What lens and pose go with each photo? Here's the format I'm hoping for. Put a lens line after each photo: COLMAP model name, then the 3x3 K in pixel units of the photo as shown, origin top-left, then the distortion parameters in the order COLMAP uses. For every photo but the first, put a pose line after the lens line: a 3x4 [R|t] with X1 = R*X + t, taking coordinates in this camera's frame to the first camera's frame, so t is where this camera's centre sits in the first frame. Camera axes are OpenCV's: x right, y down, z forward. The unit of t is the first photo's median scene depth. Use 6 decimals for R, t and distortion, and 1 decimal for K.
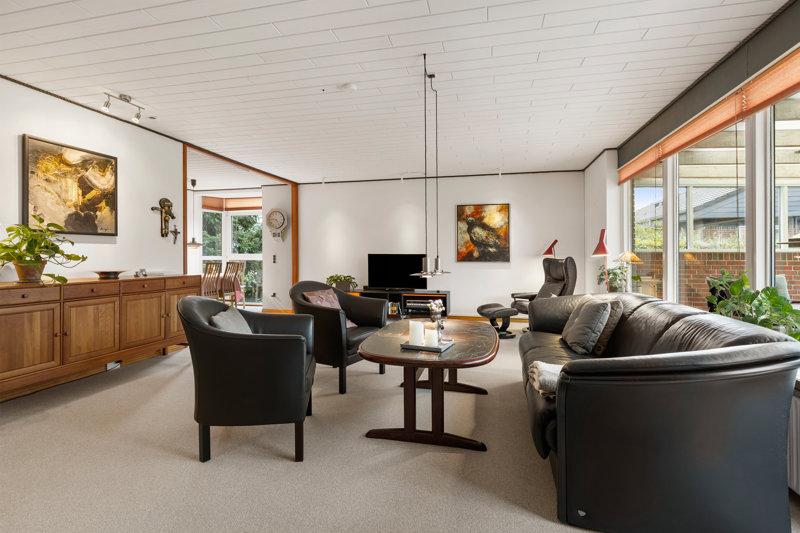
lens RADIAL K [[385.4, 0, 398.0], [0, 385.4, 258.2], [0, 0, 1]] dist [-0.000698, -0.001859]
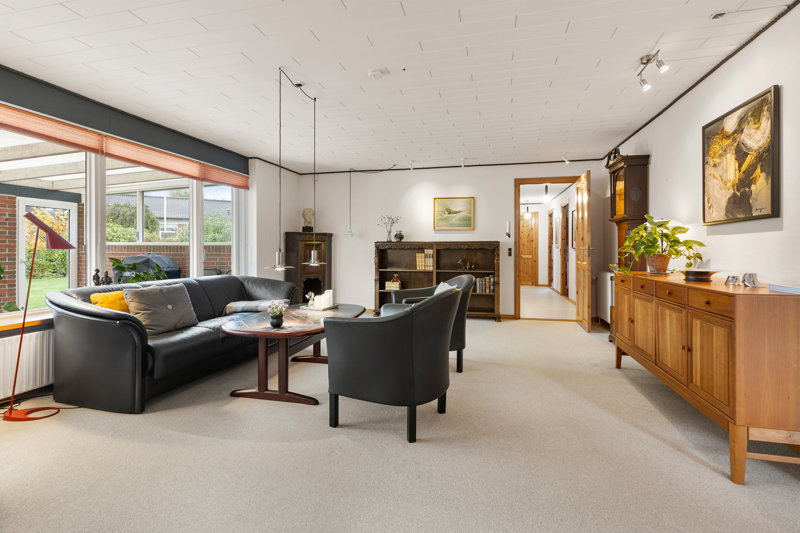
lens RADIAL K [[385.4, 0, 389.0], [0, 385.4, 247.7], [0, 0, 1]] dist [-0.000698, -0.001859]
pose [[-0.999923, -0.003000, 0.012046, -0.135033], [-0.002977, 0.999994, 0.001902, -0.009153], [-0.012052, 0.001866, -0.999926, 1.530161]]
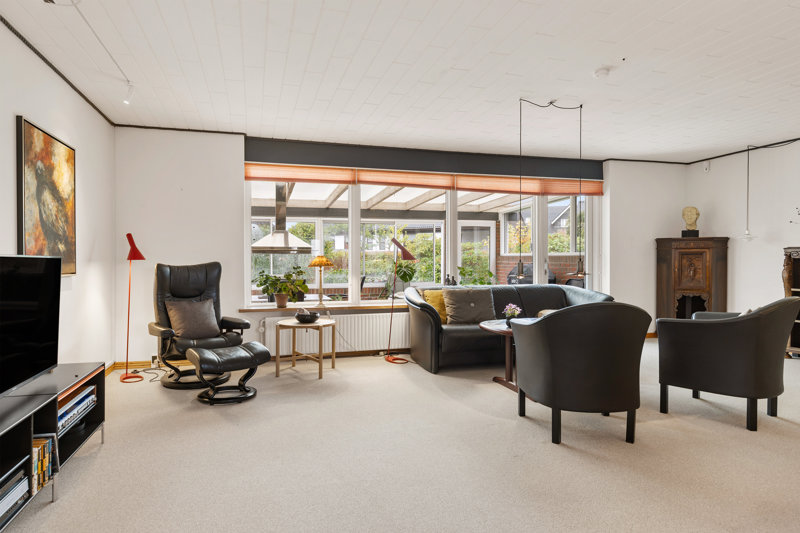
lens RADIAL K [[470.9, 0, 397.6], [0, 470.9, 262.7], [0, 0, 1]] dist [-0.001773, -0.000973]
pose [[-0.502127, -0.007084, 0.864765, -0.658264], [0.007312, 0.999896, 0.012437, -0.012974], [-0.864763, 0.012569, -0.502023, 1.538125]]
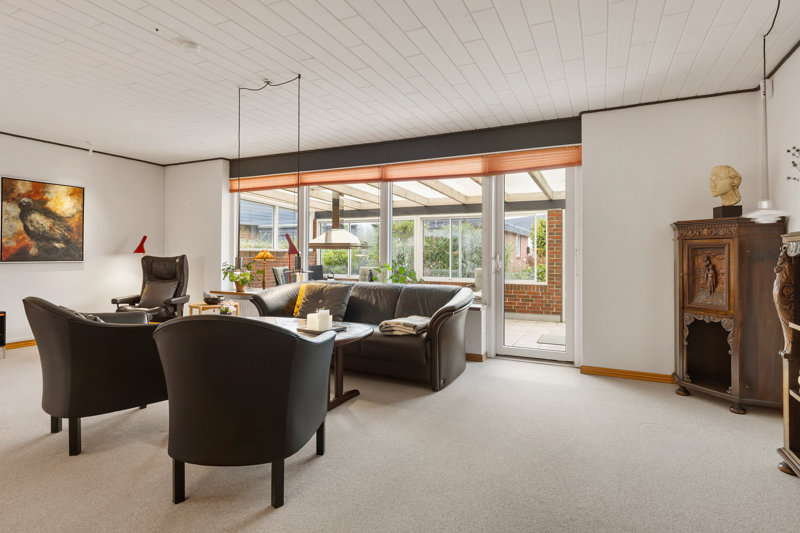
lens RADIAL K [[429.9, 0, 398.5], [0, 429.9, 254.1], [0, 0, 1]] dist [0.005696, 0.000144]
pose [[0.205300, -0.000989, 0.978699, -0.720800], [0.002805, 0.999996, 0.000422, -0.005070], [-0.978695, 0.002659, 0.205302, 0.302066]]
